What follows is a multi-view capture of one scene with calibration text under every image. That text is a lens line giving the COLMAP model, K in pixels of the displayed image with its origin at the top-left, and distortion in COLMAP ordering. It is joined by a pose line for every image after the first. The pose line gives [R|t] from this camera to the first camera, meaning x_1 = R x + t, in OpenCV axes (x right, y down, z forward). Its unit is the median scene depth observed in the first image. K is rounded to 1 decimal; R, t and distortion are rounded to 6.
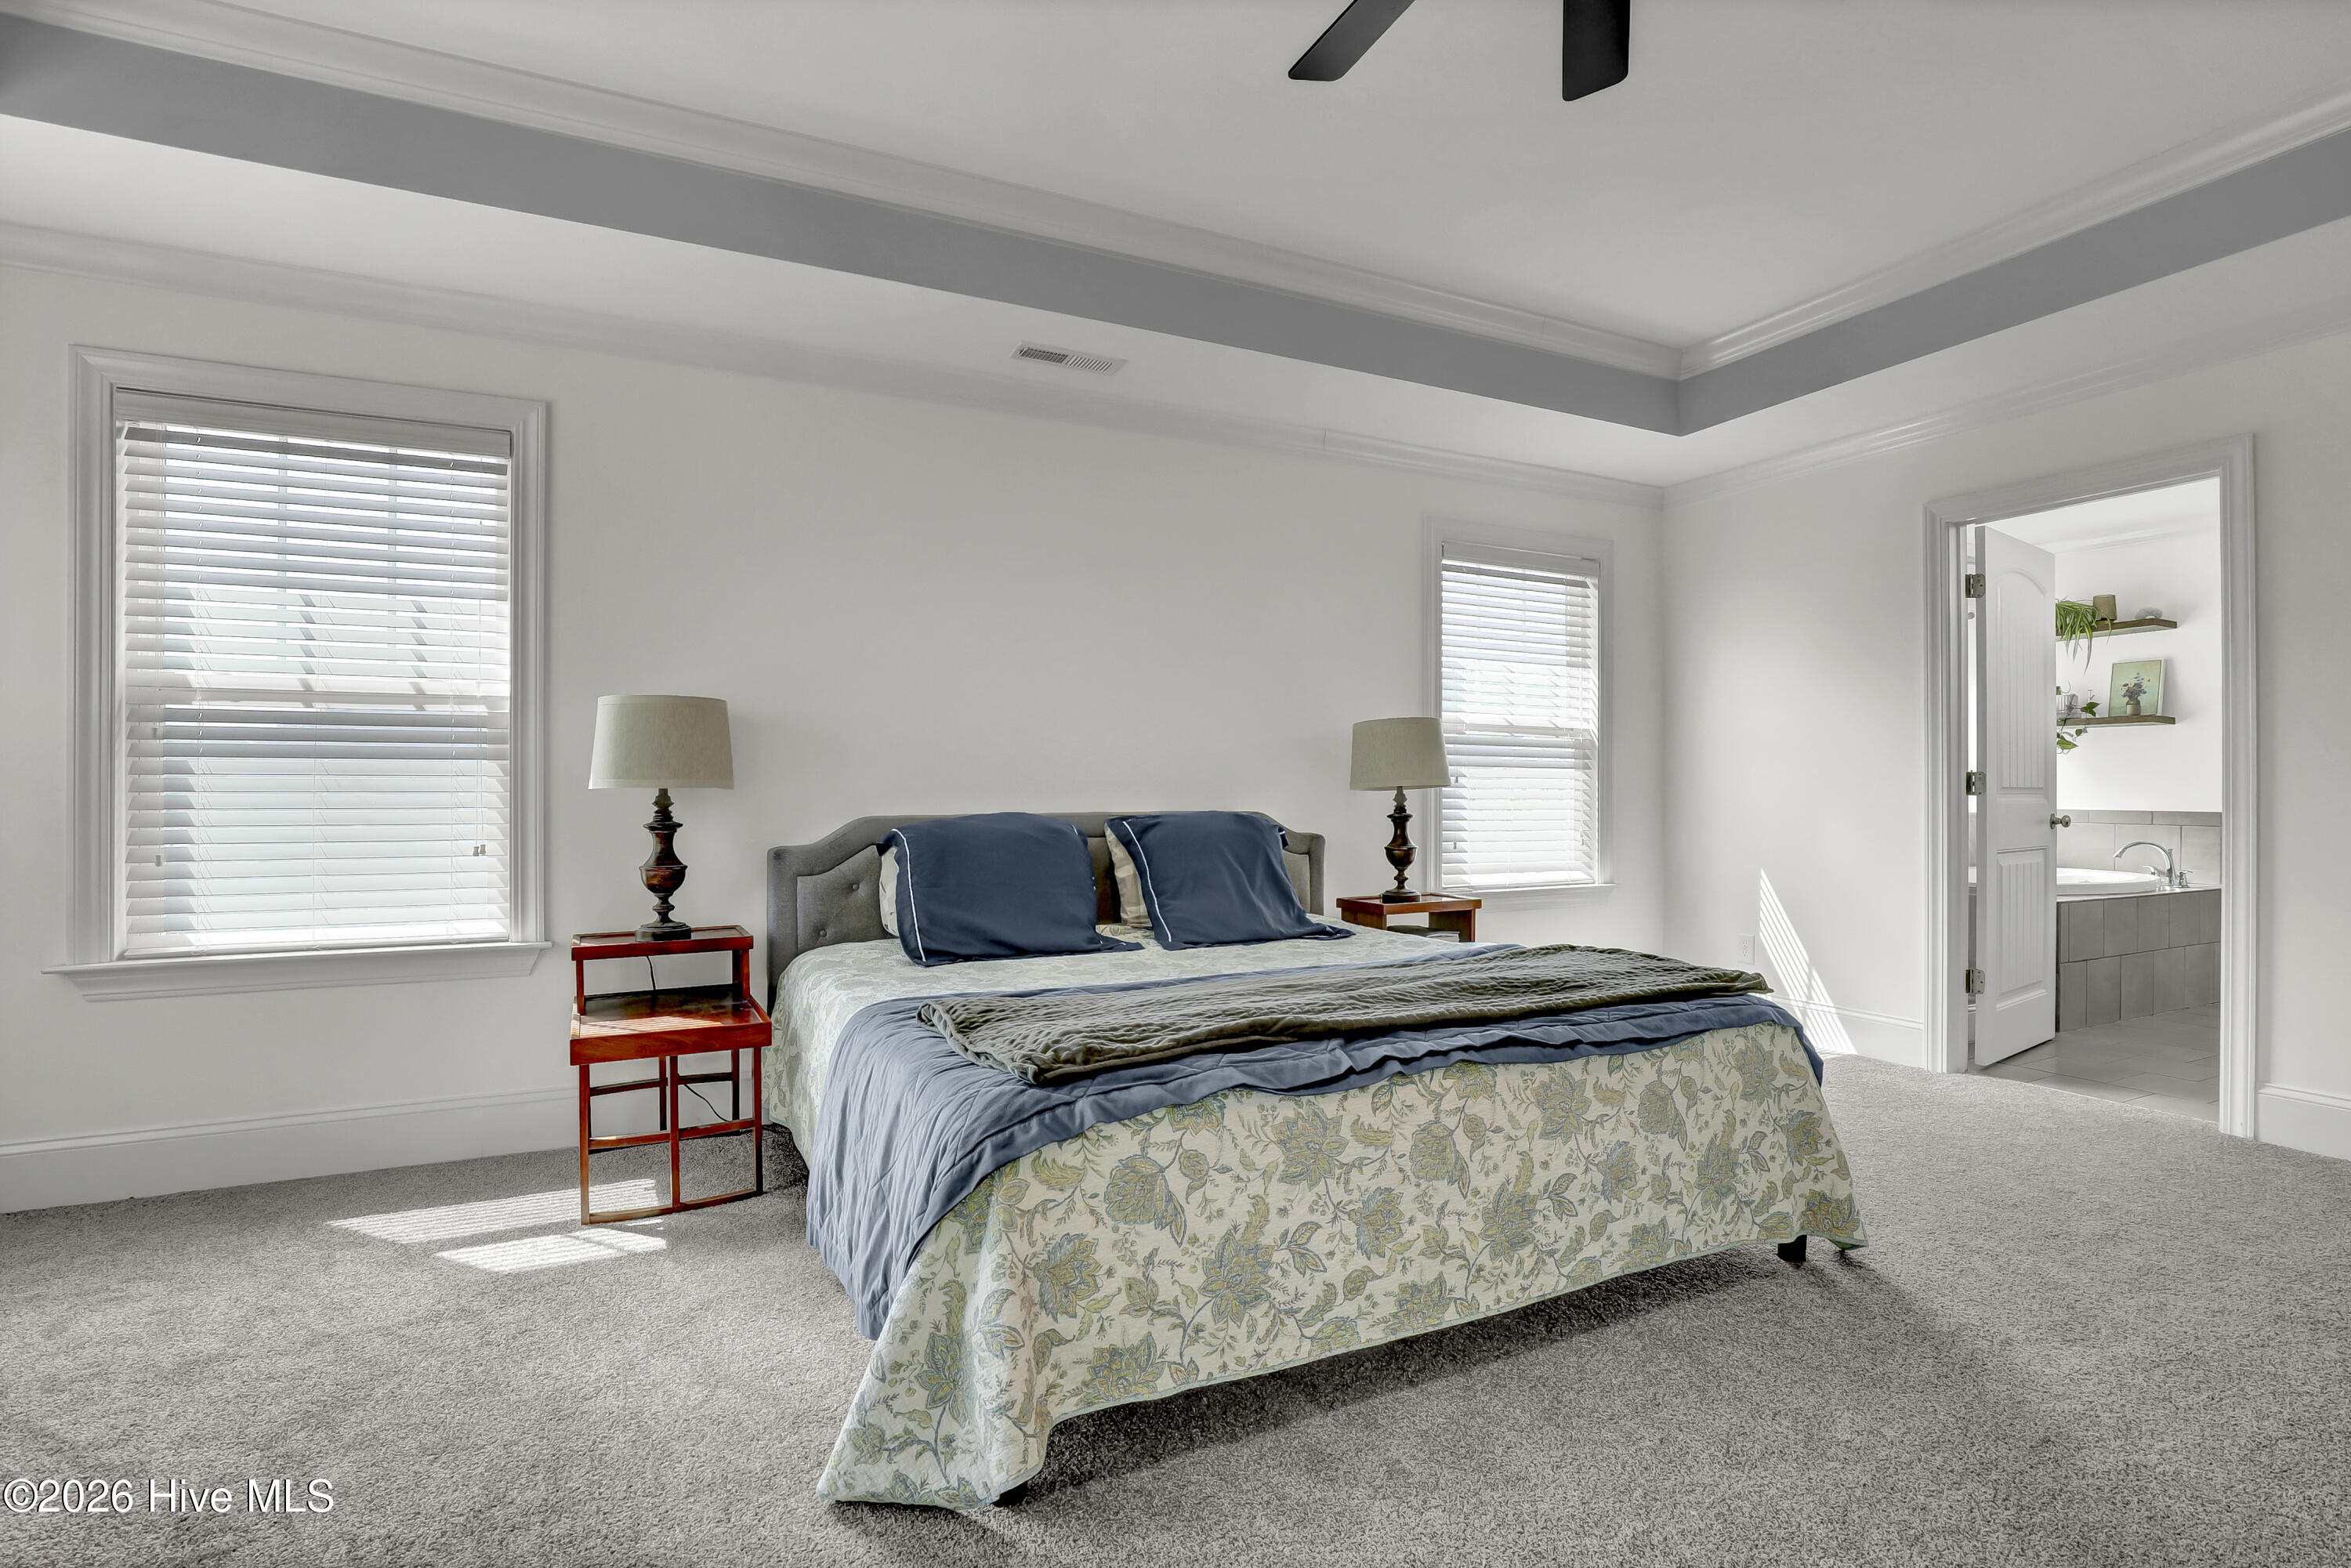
lens RADIAL K [[1118.1, 0, 1185.1], [0, 1118.1, 795.4], [0, 0, 1]] dist [-0.026546, 0.000393]
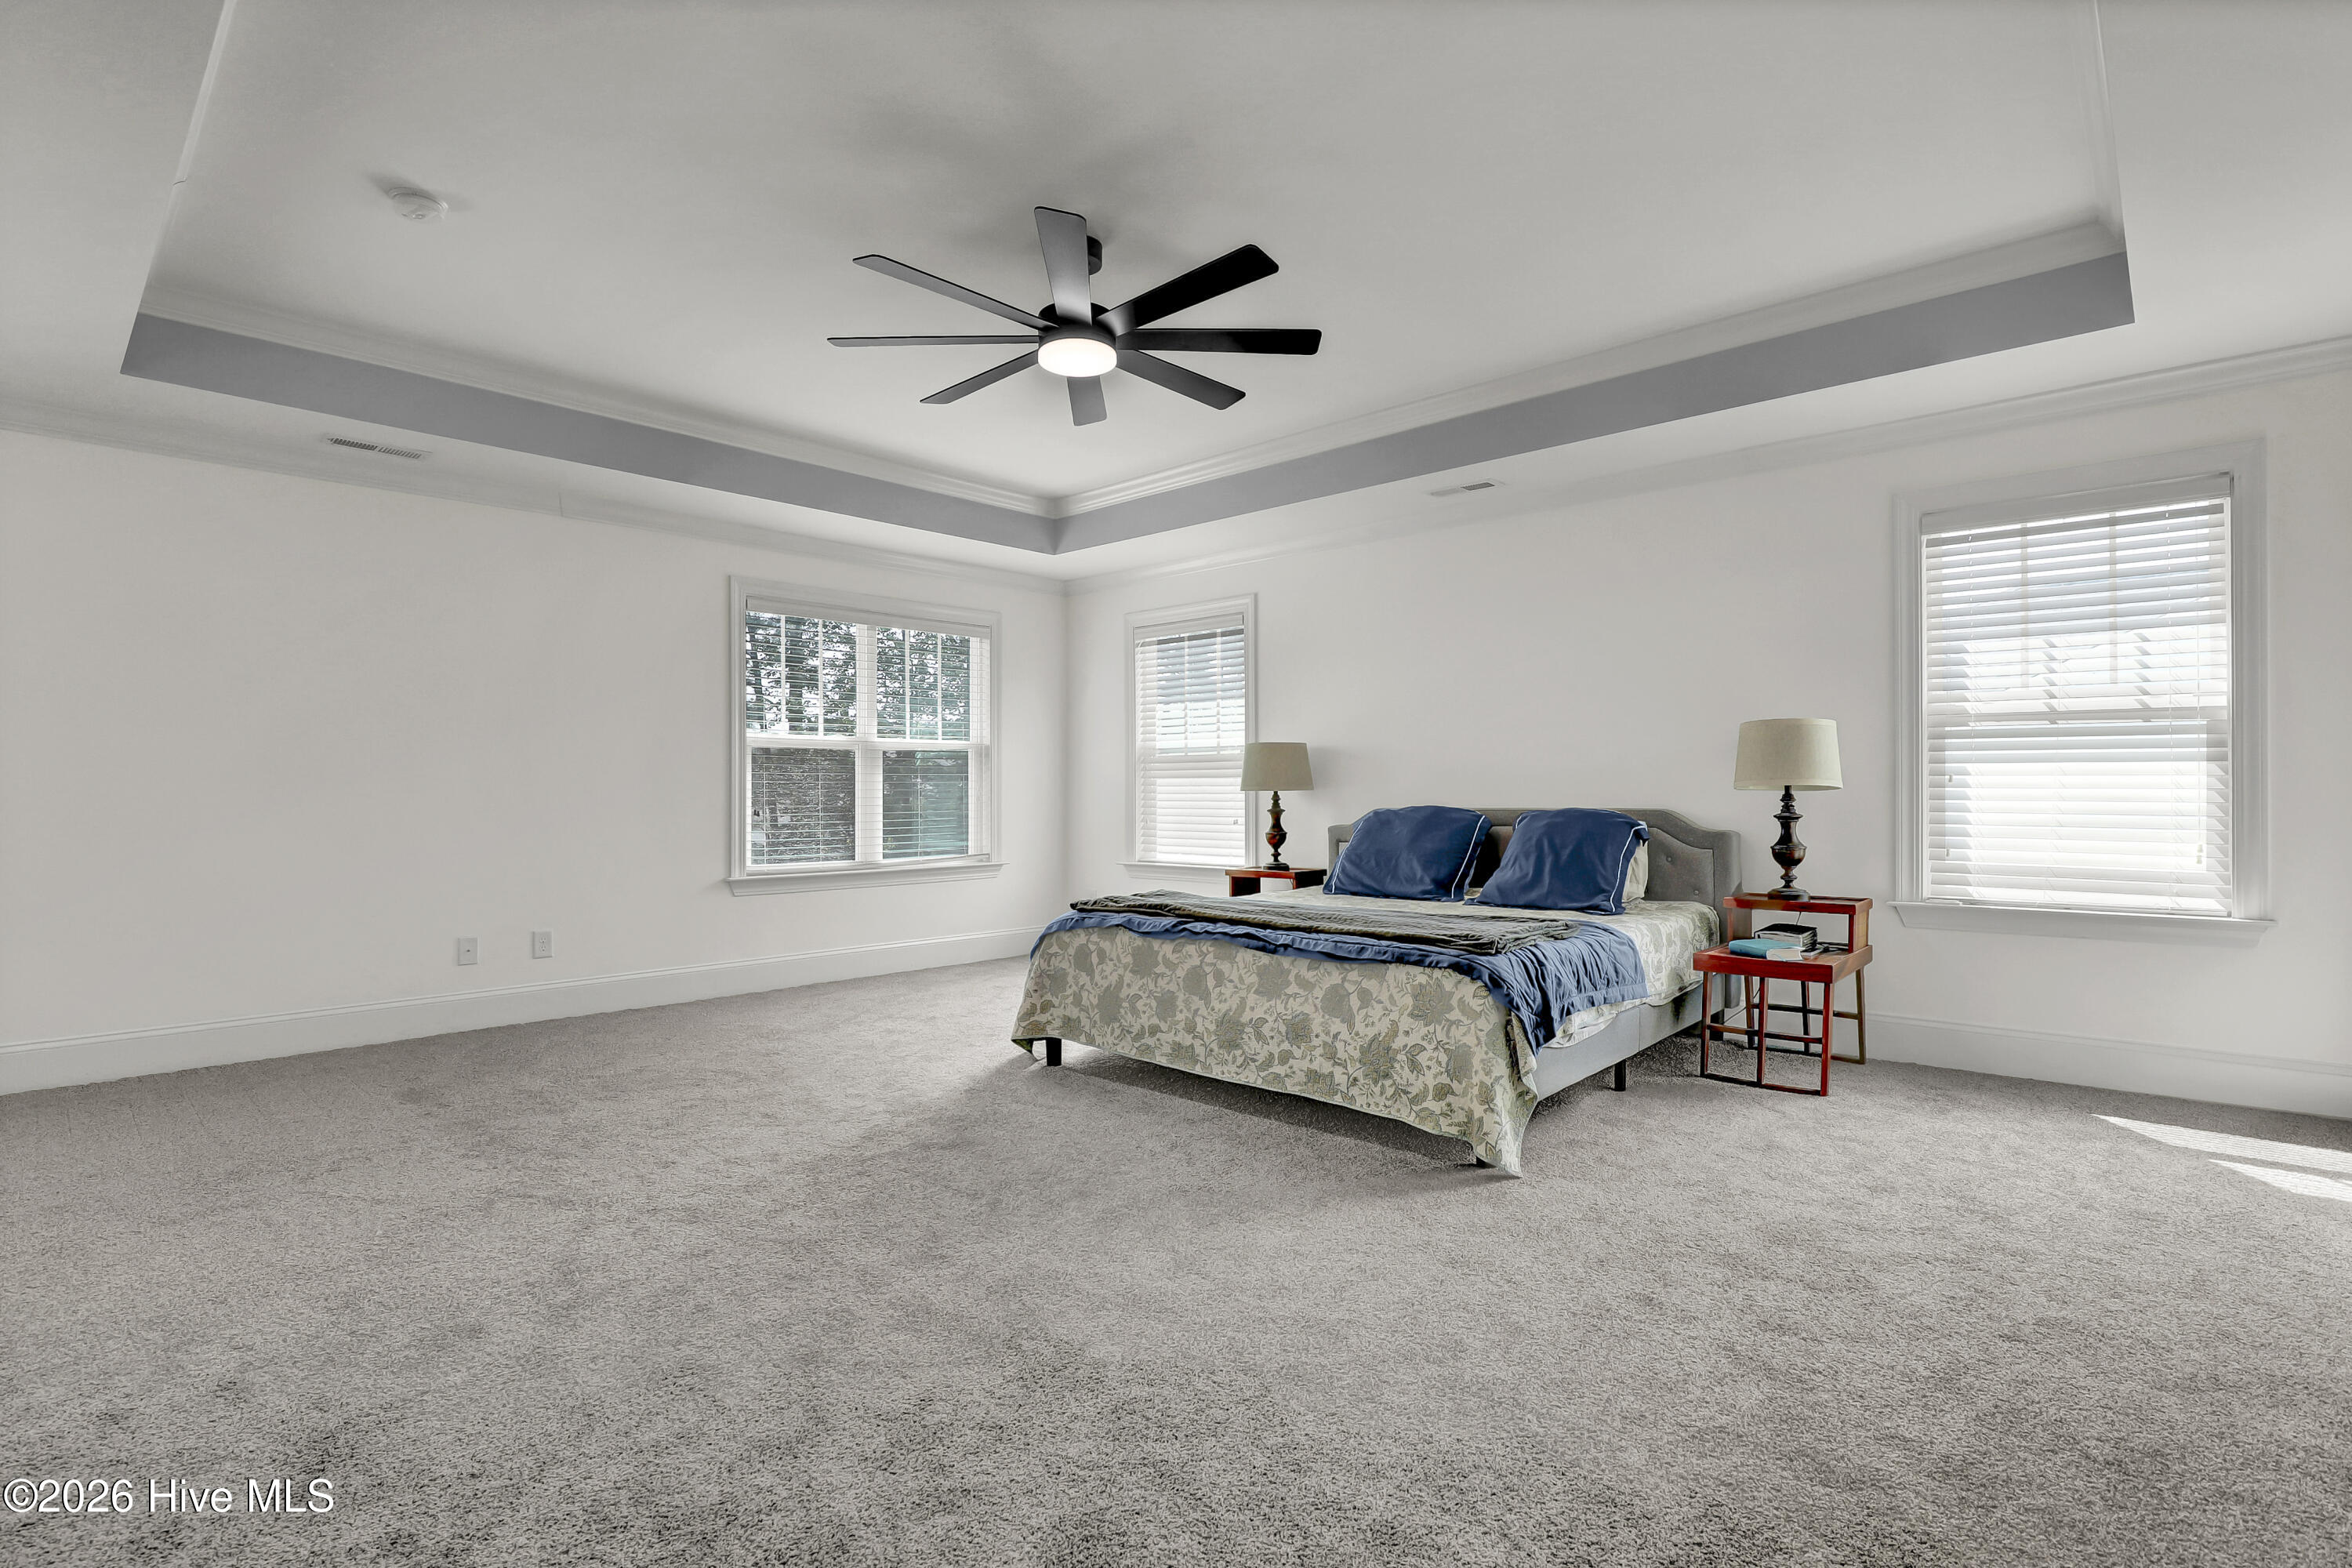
lens RADIAL K [[1118.6, 0, 1193.7], [0, 1118.6, 785.3], [0, 0, 1]] dist [-0.026546, 0.000393]
pose [[0.367139, -0.005594, -0.930149, 1.819722], [-0.000432, 0.999981, -0.006184, -0.005820], [0.930166, 0.002673, 0.367130, 0.258235]]
